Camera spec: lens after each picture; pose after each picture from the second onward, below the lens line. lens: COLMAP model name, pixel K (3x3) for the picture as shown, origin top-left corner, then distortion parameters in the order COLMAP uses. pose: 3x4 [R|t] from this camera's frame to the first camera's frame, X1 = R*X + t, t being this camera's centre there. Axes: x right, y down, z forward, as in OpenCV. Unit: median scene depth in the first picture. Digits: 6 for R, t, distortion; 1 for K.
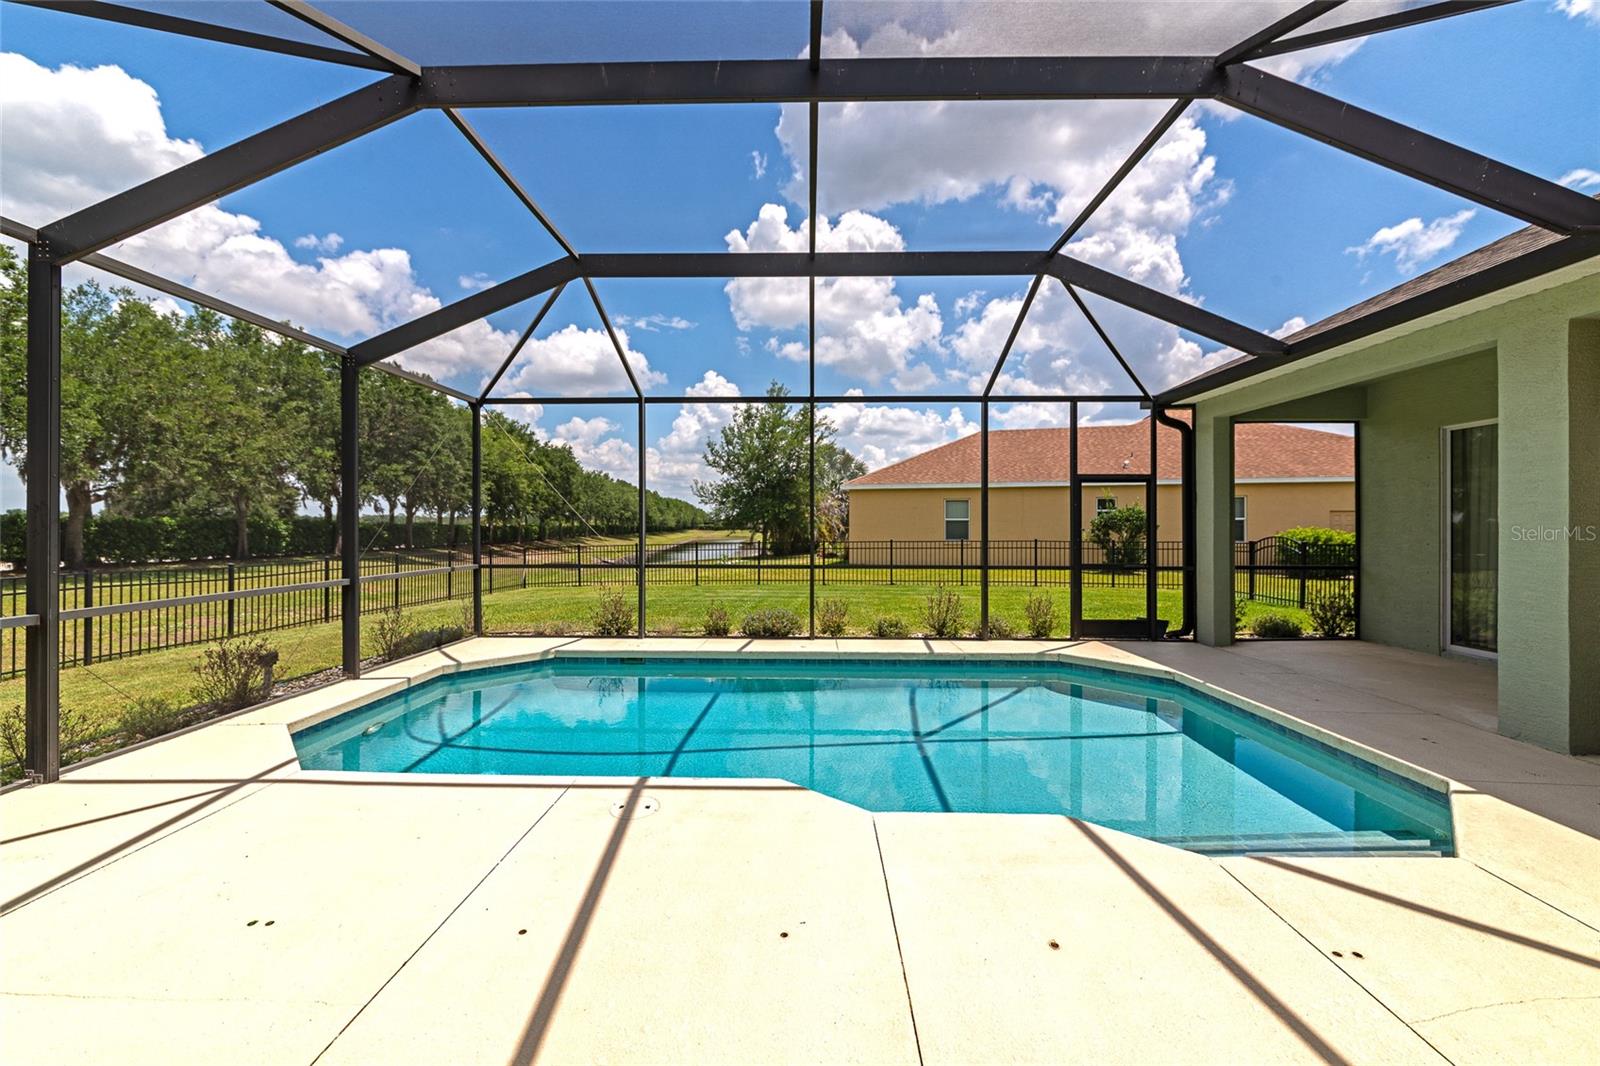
lens RADIAL K [[620.3, 0, 806.0], [0, 620.3, 524.2], [0, 0, 1]] dist [0.002470, -0.000407]
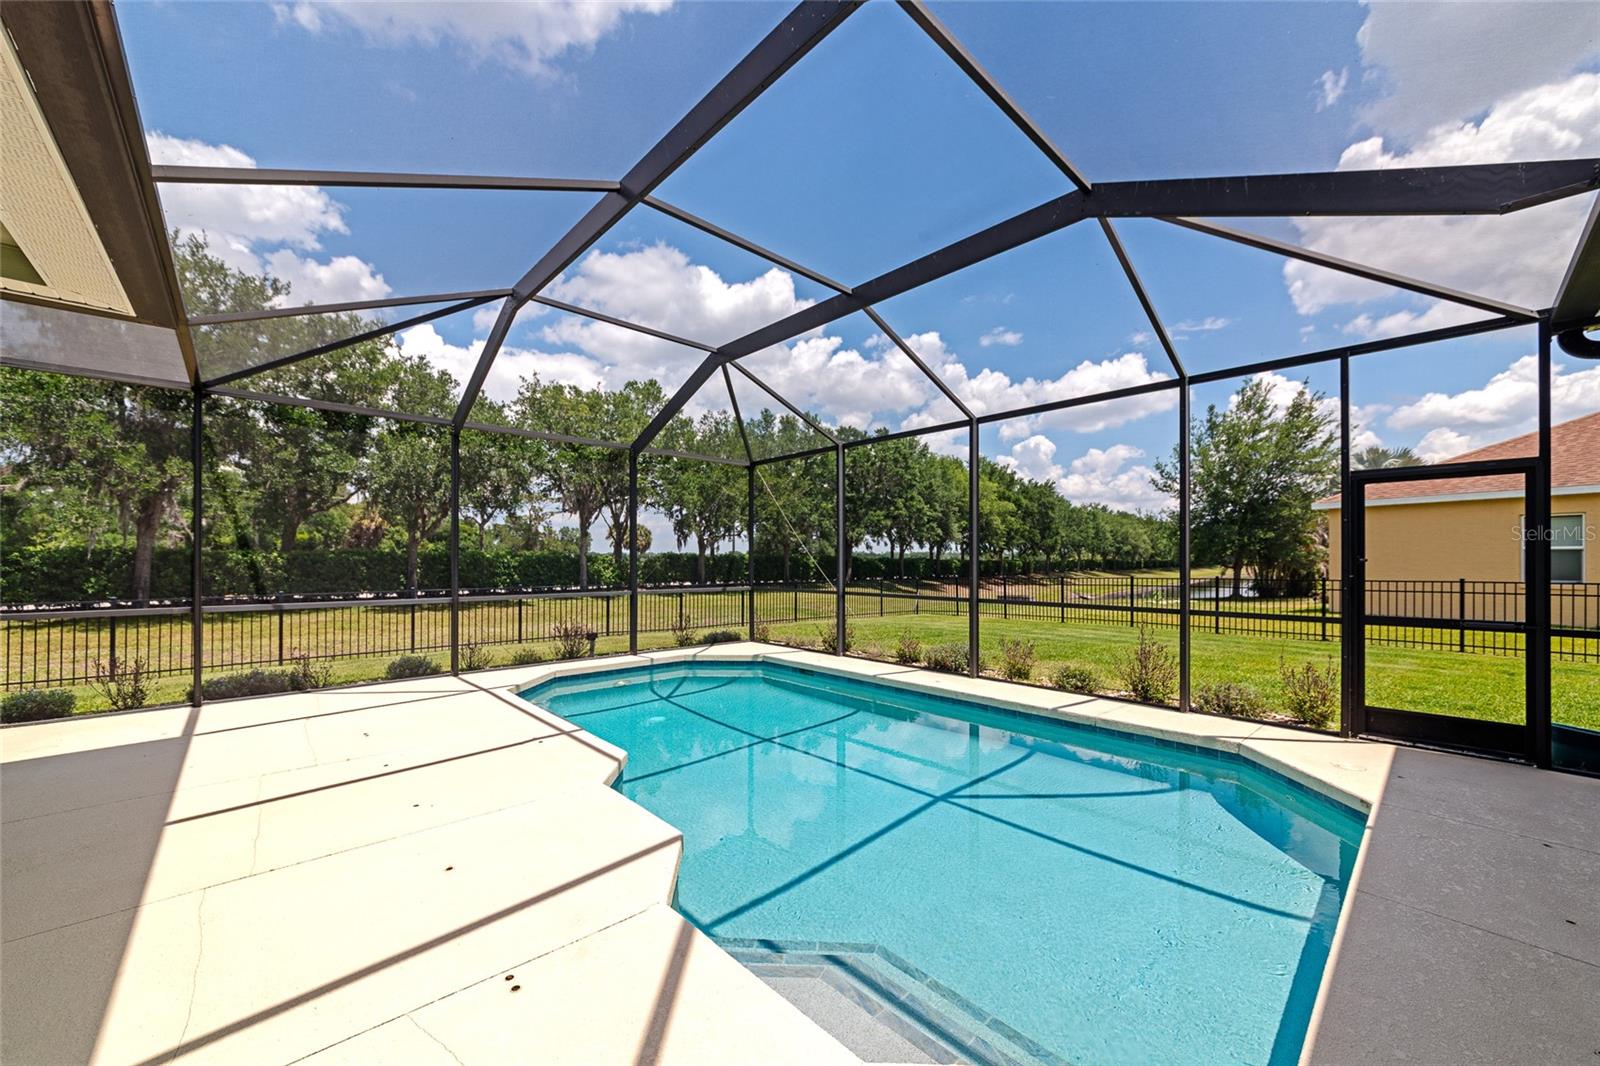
lens RADIAL K [[609.3, 0, 795.6], [0, 609.3, 553.1], [0, 0, 1]] dist [0.008945, -0.000637]
pose [[0.692494, -0.009280, -0.721364, 0.359394], [0.002056, 0.999939, -0.010890, 0.005382], [0.721420, 0.006058, 0.692471, 0.123751]]
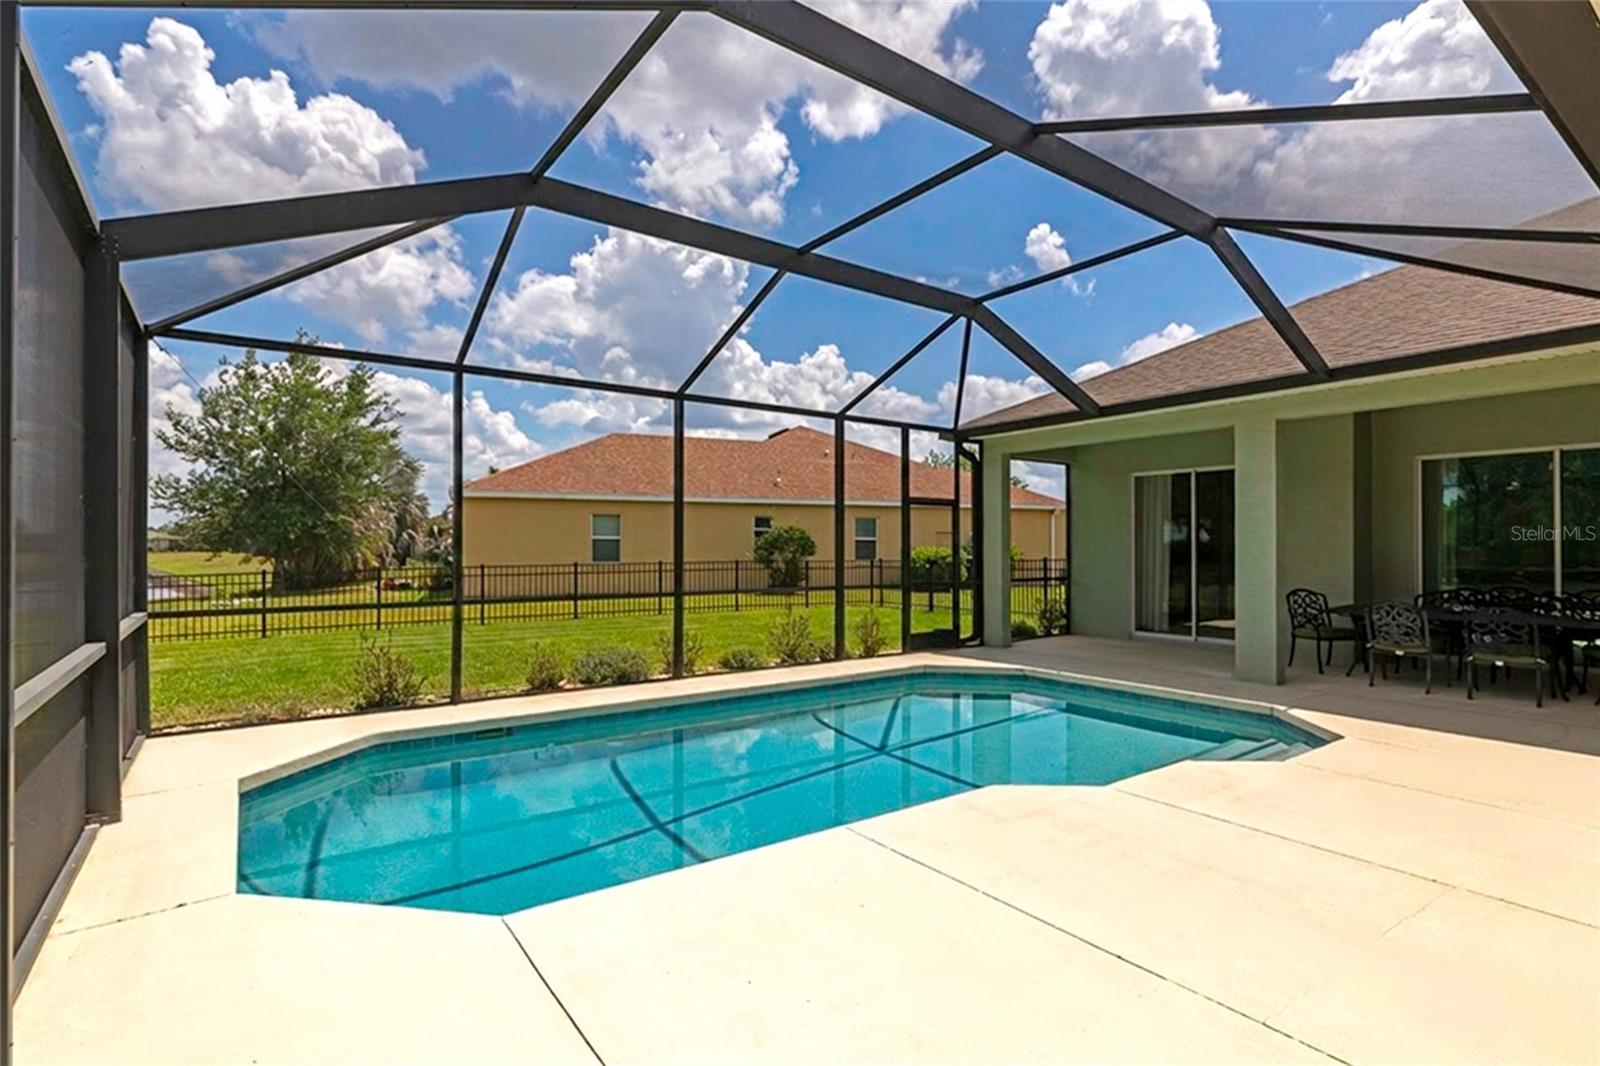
lens RADIAL K [[772.7, 0, 797.5], [0, 772.7, 545.0], [0, 0, 1]] dist [0.013600, -0.002566]
pose [[0.806288, -0.001381, 0.591522, -0.357753], [0.000255, 0.999998, 0.001987, -0.001084], [-0.591523, -0.001451, 0.806287, 0.035509]]
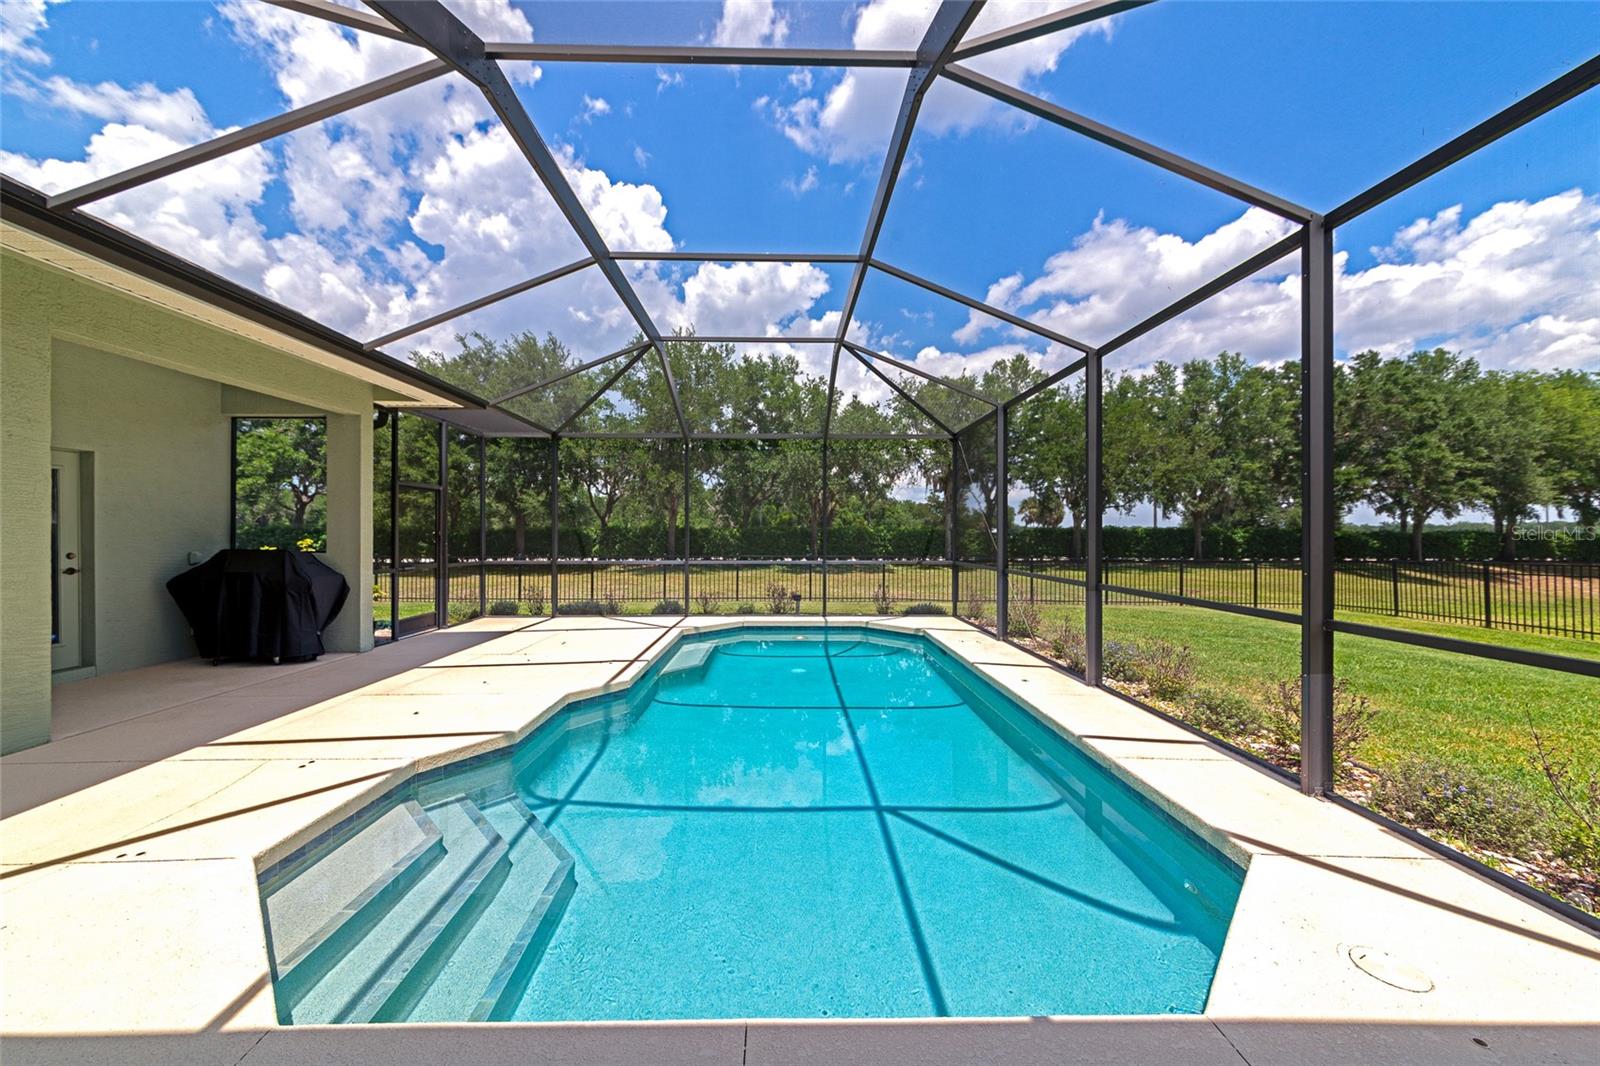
lens RADIAL K [[554.4, 0, 768.3], [0, 554.4, 533.6], [0, 0, 1]] dist [0.000787, -0.000356]
pose [[0.025522, -0.001598, -0.999673, 0.456959], [0.000559, 0.999999, -0.001584, 0.008617], [0.999674, -0.000519, 0.025523, 0.440086]]
